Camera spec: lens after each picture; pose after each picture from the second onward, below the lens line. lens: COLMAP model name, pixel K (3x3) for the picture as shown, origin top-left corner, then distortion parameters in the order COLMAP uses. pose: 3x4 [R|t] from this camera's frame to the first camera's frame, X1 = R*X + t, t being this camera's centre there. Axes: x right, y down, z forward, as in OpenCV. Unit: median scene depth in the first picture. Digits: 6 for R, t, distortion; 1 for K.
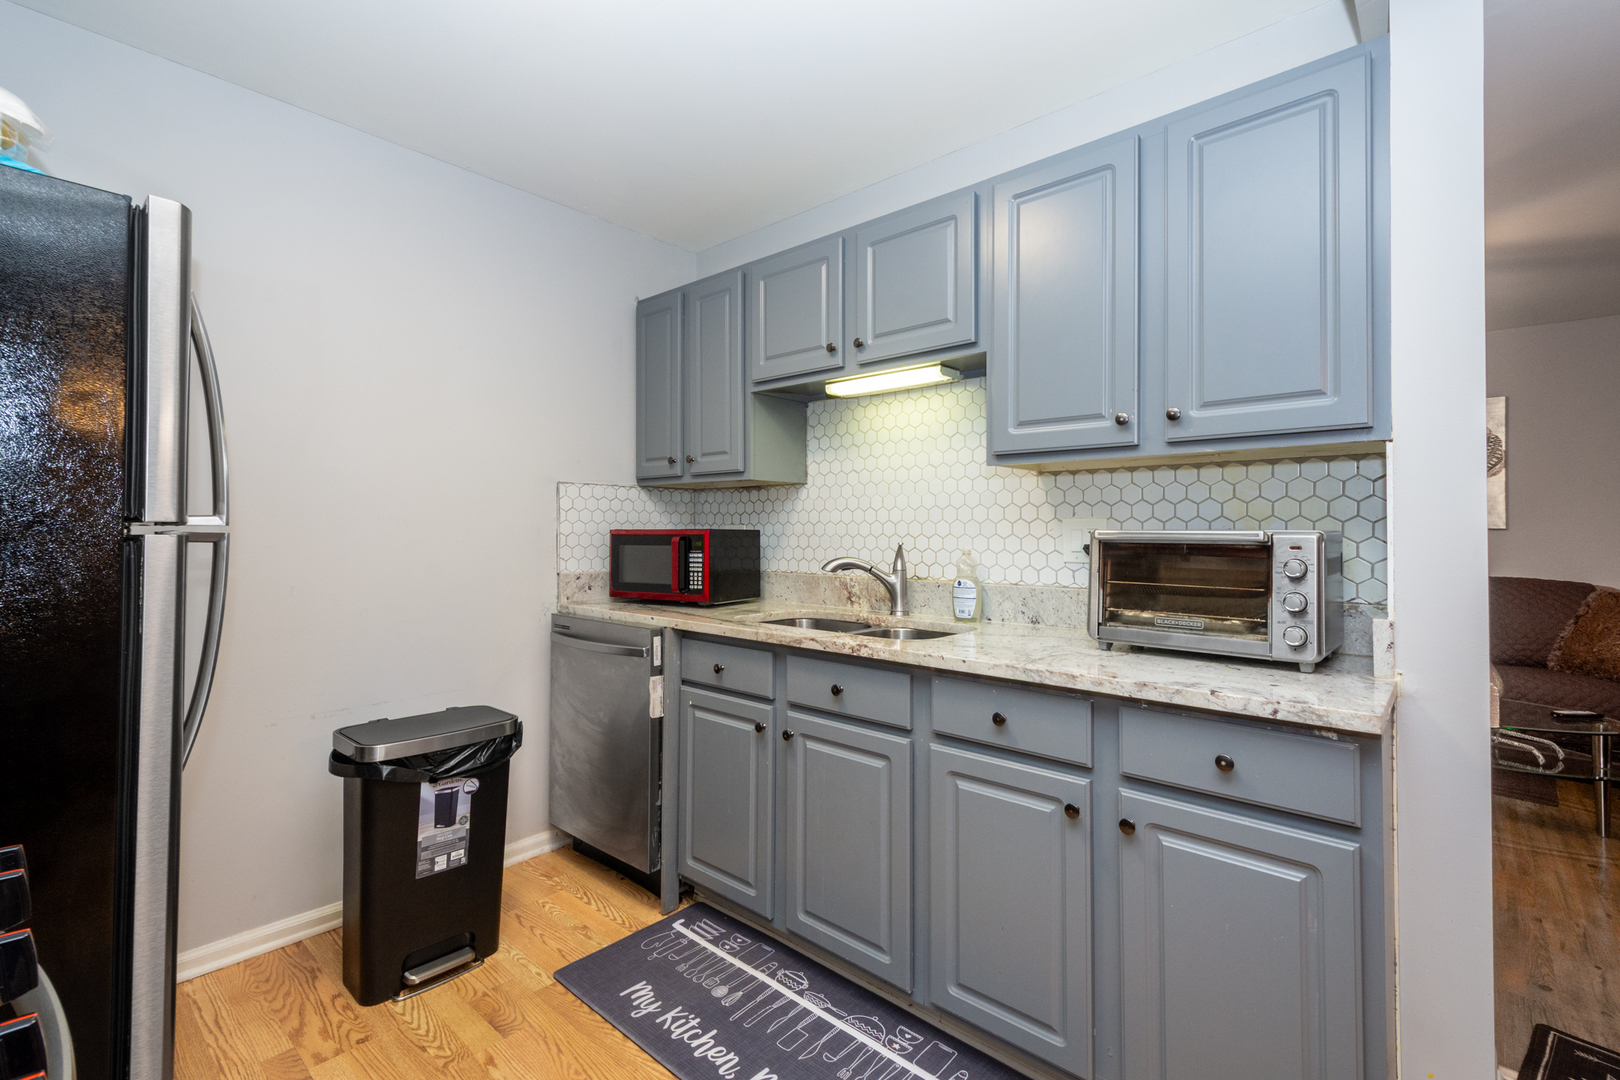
lens RADIAL K [[713.0, 0, 809.3], [0, 713.0, 508.3], [0, 0, 1]] dist [0.002219, 0.000104]
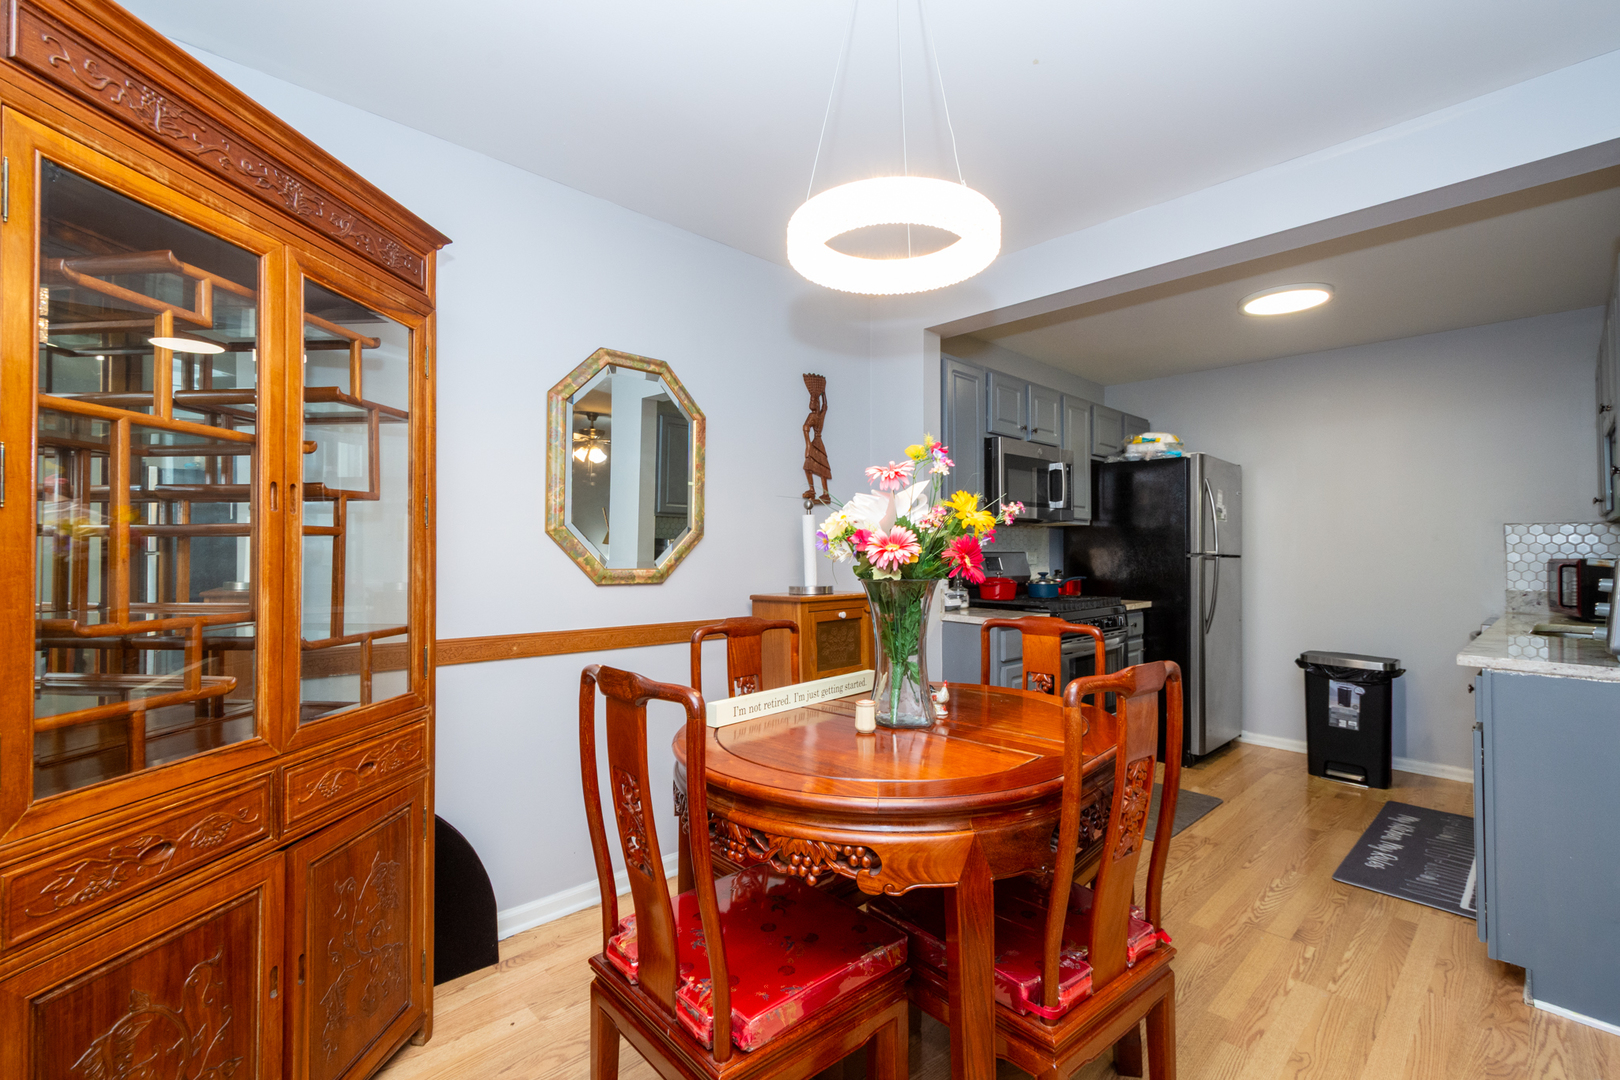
lens RADIAL K [[718.5, 0, 818.5], [0, 718.5, 547.5], [0, 0, 1]] dist [0.003565, -0.000532]
pose [[-0.069188, -0.012995, -0.997519, 1.588314], [0.019055, 0.999716, -0.014345, 0.005339], [0.997422, -0.020001, -0.068921, -0.311505]]
